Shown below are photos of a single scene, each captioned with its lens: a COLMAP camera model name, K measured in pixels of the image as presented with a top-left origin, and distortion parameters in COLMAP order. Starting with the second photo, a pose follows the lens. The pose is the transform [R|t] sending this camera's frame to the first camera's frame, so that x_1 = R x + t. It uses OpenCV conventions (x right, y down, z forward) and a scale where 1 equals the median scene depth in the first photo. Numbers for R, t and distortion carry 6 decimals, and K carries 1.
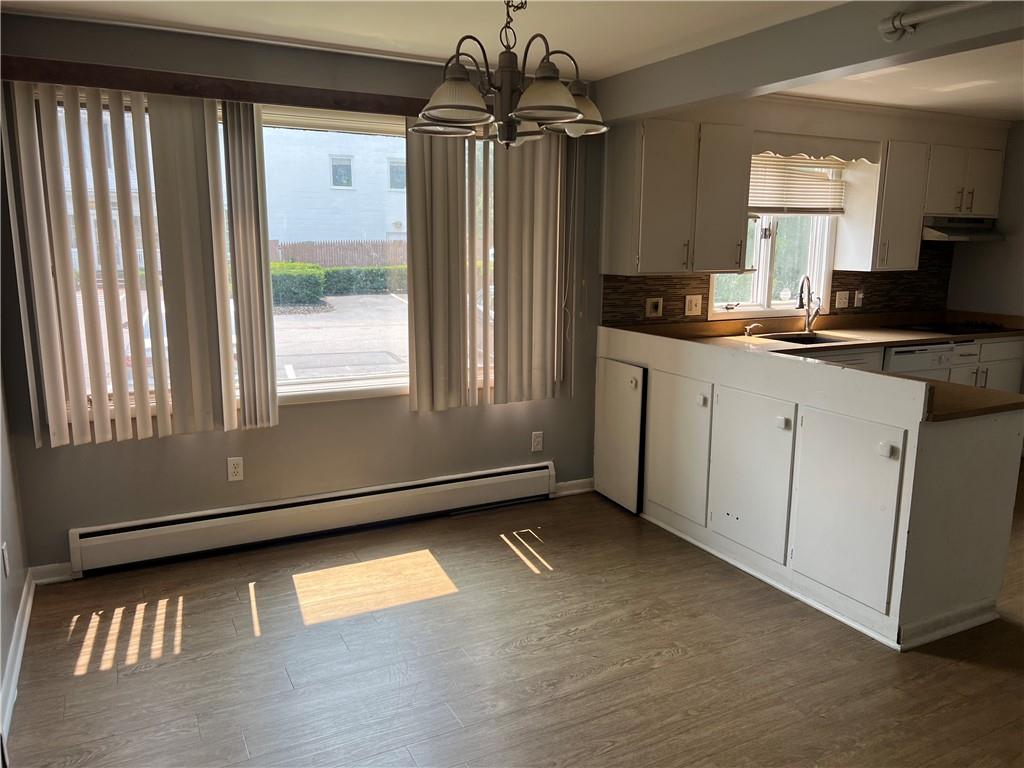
lens RADIAL K [[773.0, 0, 521.8], [0, 773.0, 386.0], [0, 0, 1]] dist [0.053187, -0.048045]
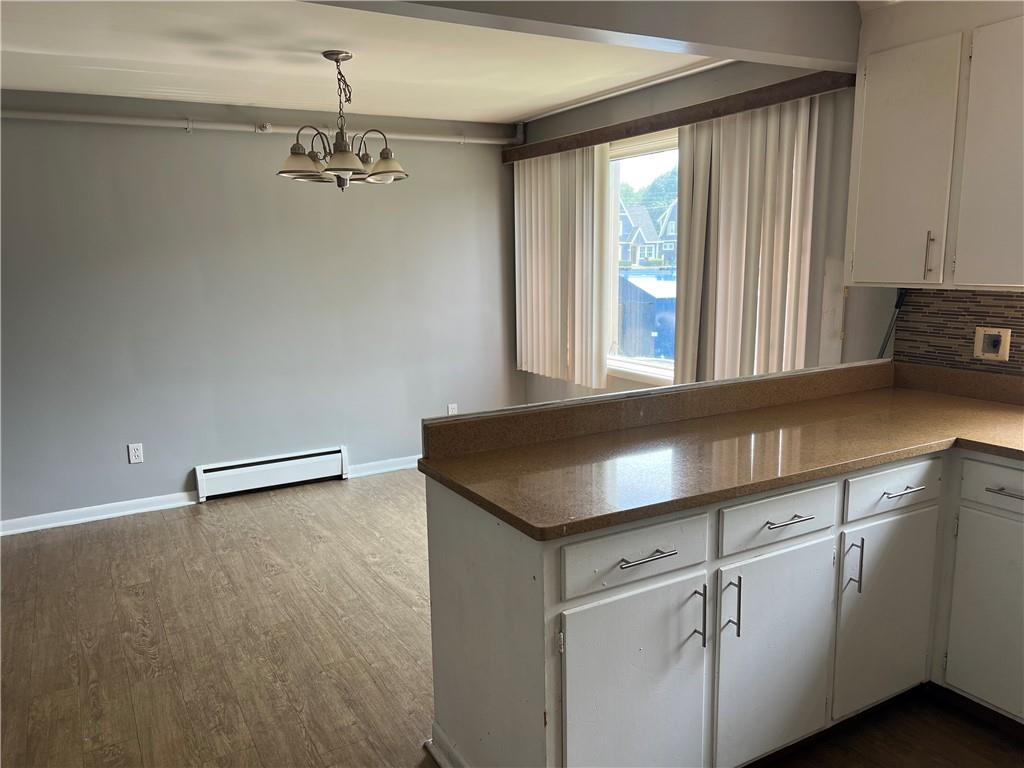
lens RADIAL K [[773.0, 0, 509.1], [0, 773.0, 387.8], [0, 0, 1]] dist [0.053187, -0.048045]
pose [[0.033013, 0.166052, -0.985564, 0.678385], [-0.163641, 0.973693, 0.158570, -0.092478], [0.985967, 0.156044, 0.059317, 0.541193]]
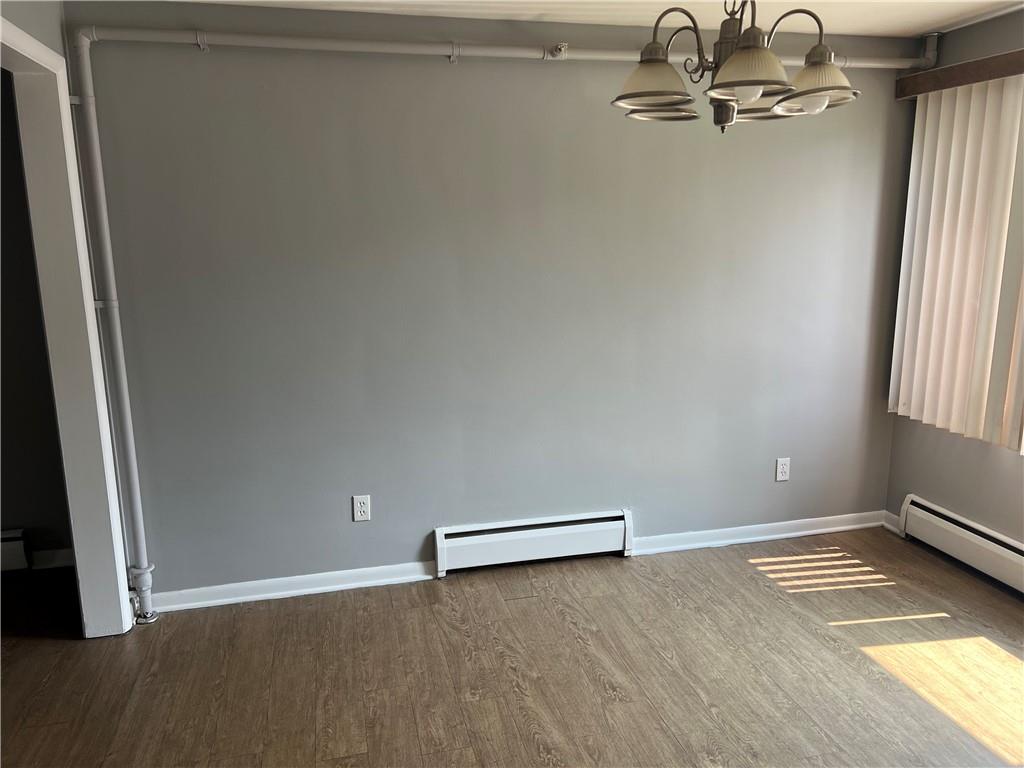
lens RADIAL K [[773.0, 0, 514.7], [0, 773.0, 385.9], [0, 0, 1]] dist [0.053187, -0.048045]
pose [[-0.237910, 0.190417, -0.952439, 0.381221], [-0.171276, 0.957004, 0.234113, -0.082727], [0.956067, 0.218828, -0.195067, 0.418116]]
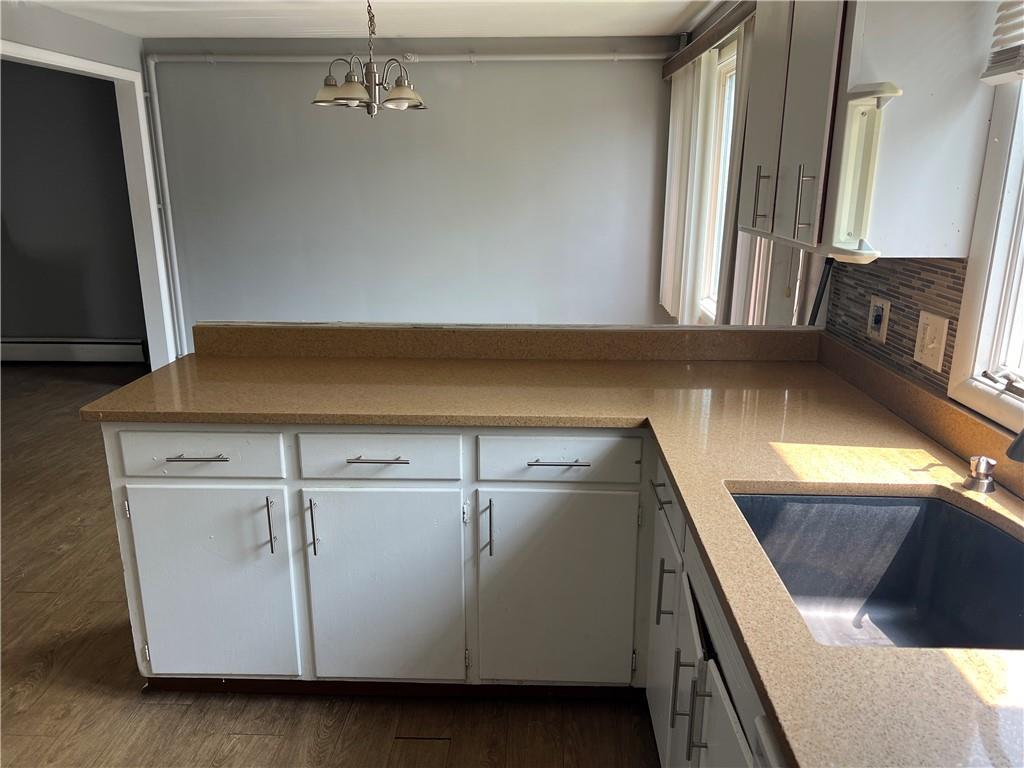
lens RADIAL K [[725.9, 0, 497.2], [0, 725.9, 374.1], [0, 0, 1]] dist [0.069848, 0.003923]
pose [[-0.497887, 0.223270, -0.838009, 0.579514], [-0.164297, 0.924510, 0.343930, -0.162072], [0.851537, 0.308921, -0.423619, 0.893924]]
